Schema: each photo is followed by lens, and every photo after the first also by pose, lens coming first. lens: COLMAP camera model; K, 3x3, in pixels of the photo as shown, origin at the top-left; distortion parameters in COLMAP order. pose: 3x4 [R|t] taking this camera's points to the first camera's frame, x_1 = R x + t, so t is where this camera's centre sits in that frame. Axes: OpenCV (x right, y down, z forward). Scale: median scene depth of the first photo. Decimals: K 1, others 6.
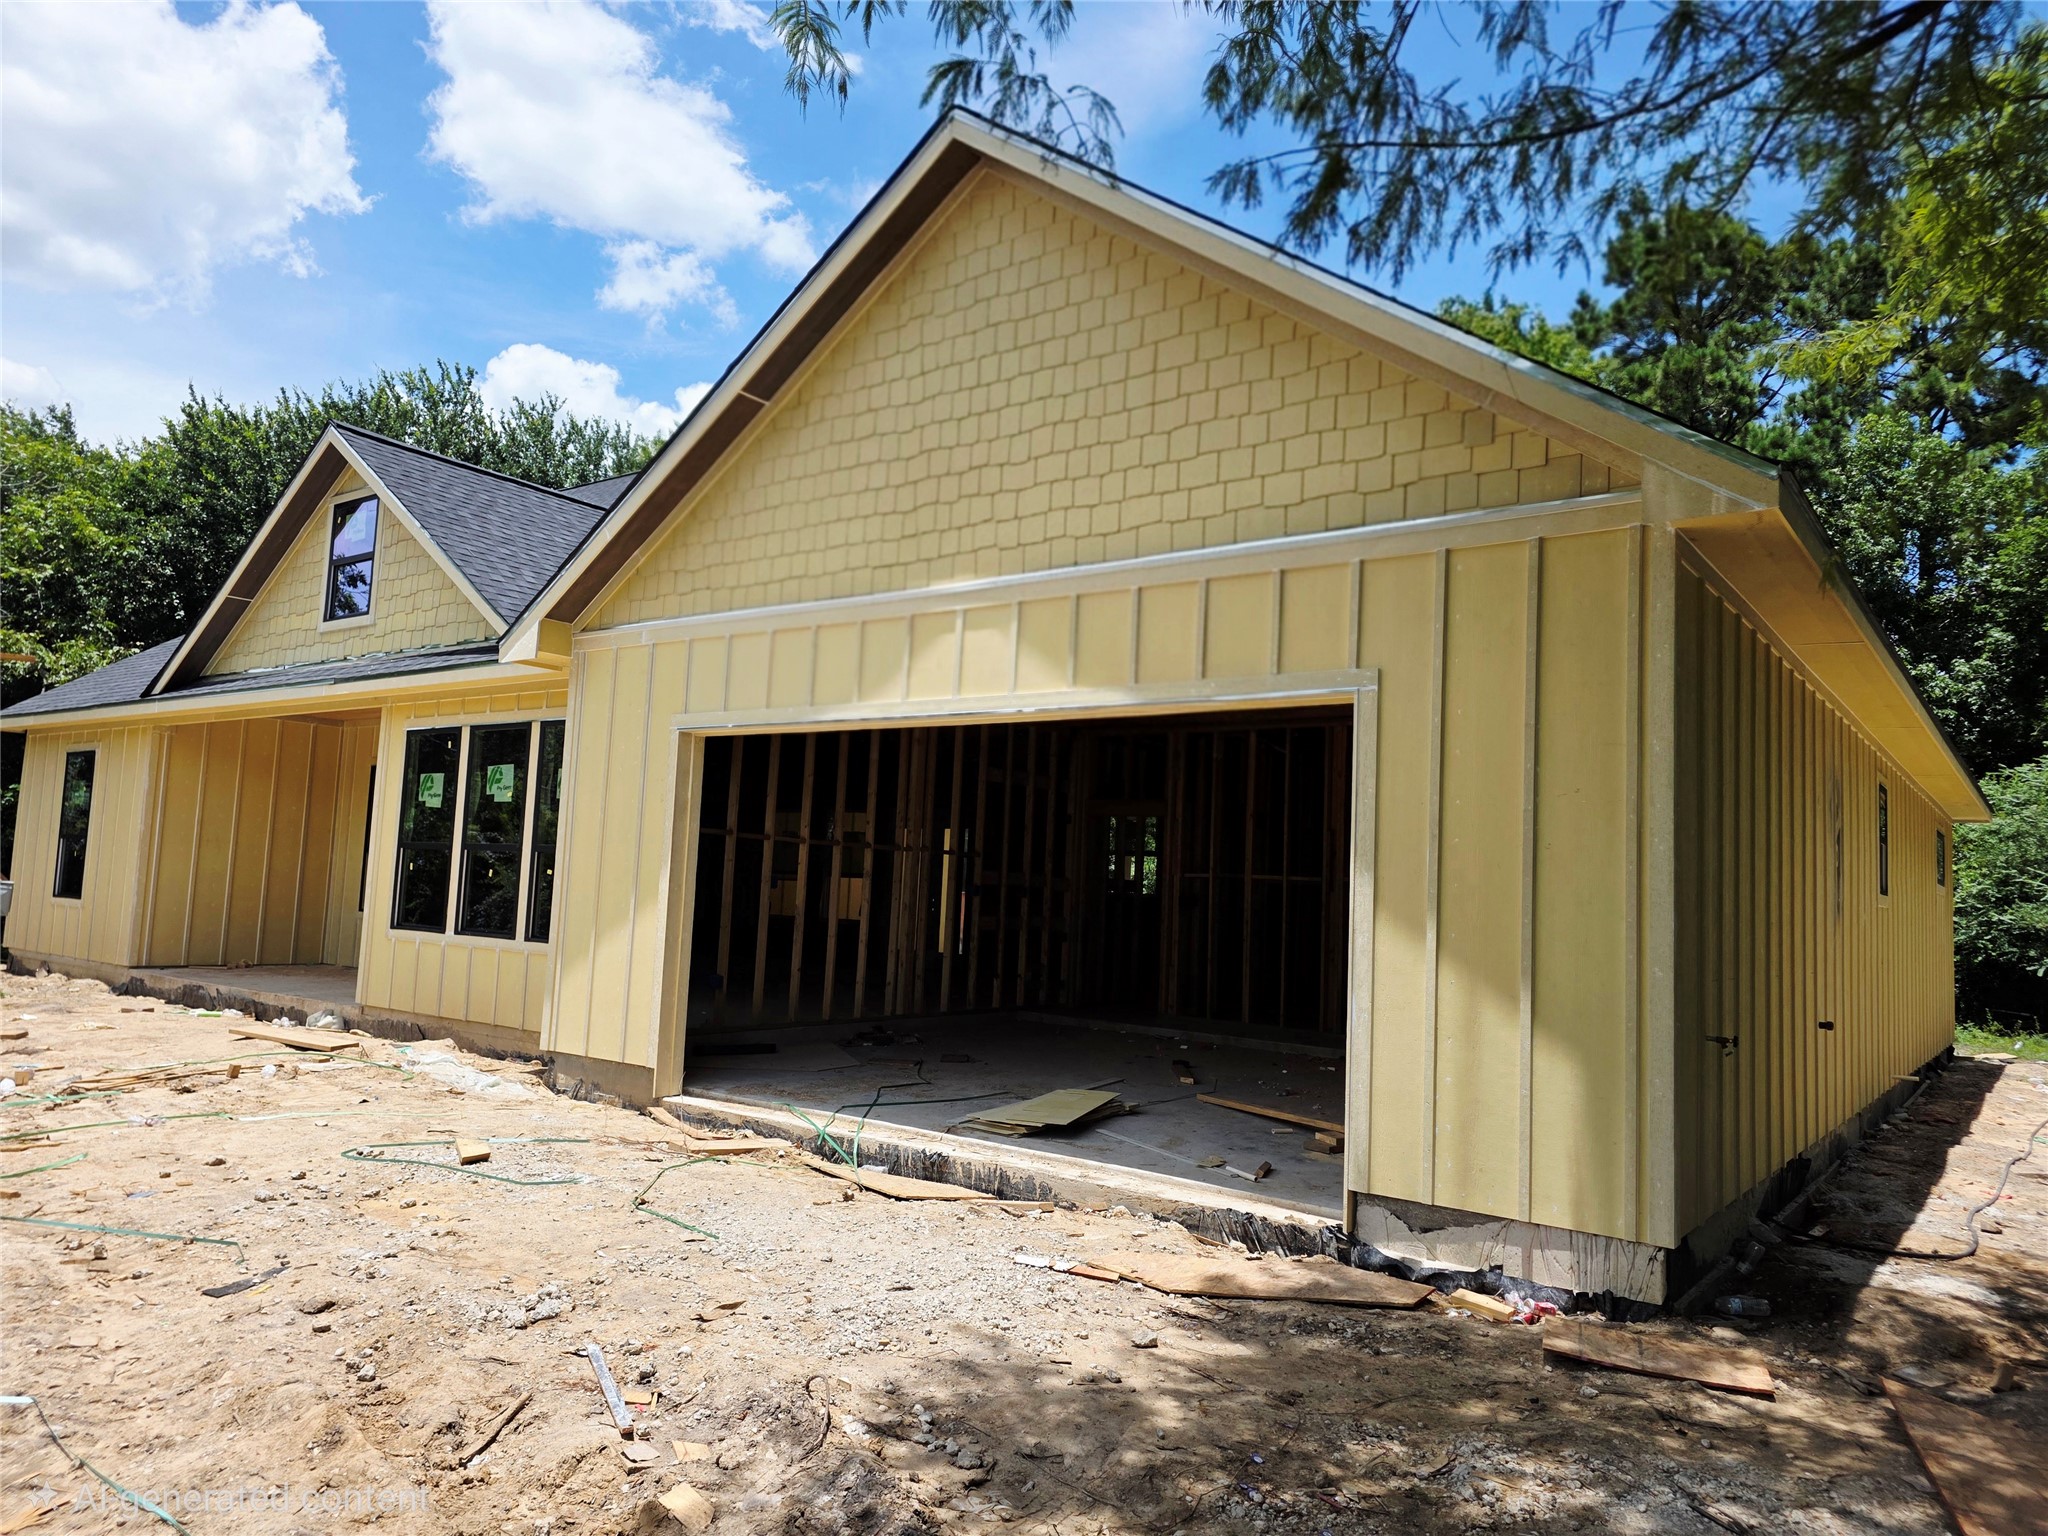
lens RADIAL K [[1519.9, 0, 1024.0], [0, 1519.9, 768.0], [0, 0, 1]] dist [0.000789, 0.137539]
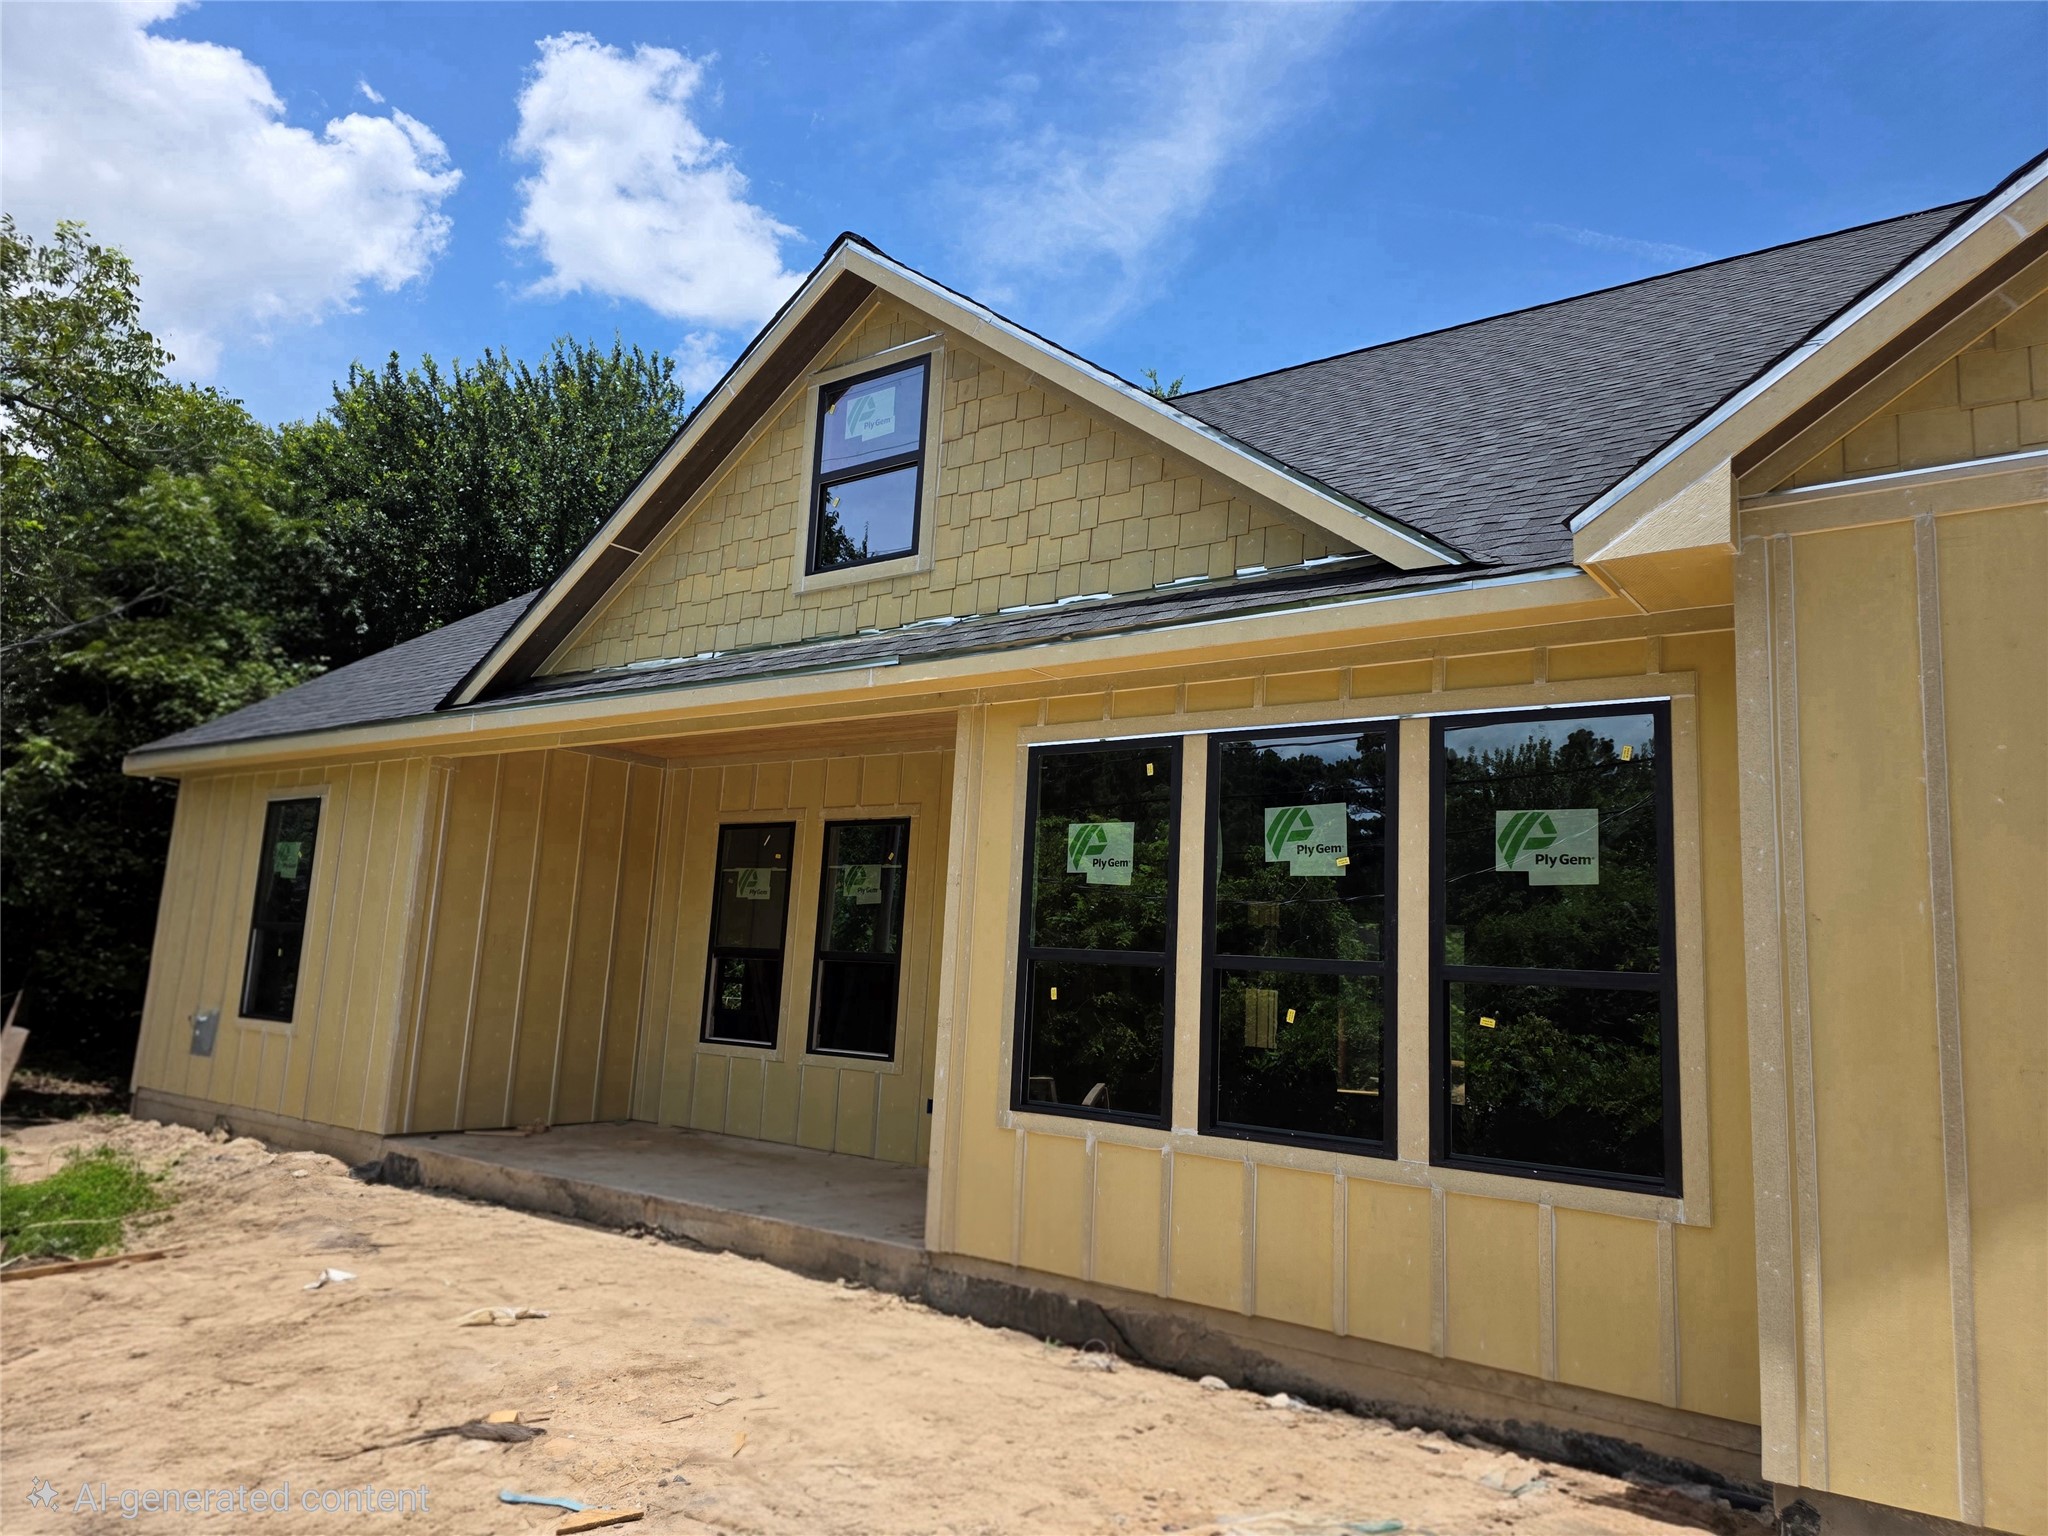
lens RADIAL K [[1519.9, 0, 1024.0], [0, 1519.9, 768.0], [0, 0, 1]] dist [0.000789, 0.137539]
pose [[0.999514, 0.021331, 0.022719, -0.353397], [-0.019697, 0.997361, -0.069874, 0.018037], [-0.024149, 0.069392, 0.997297, 0.378208]]
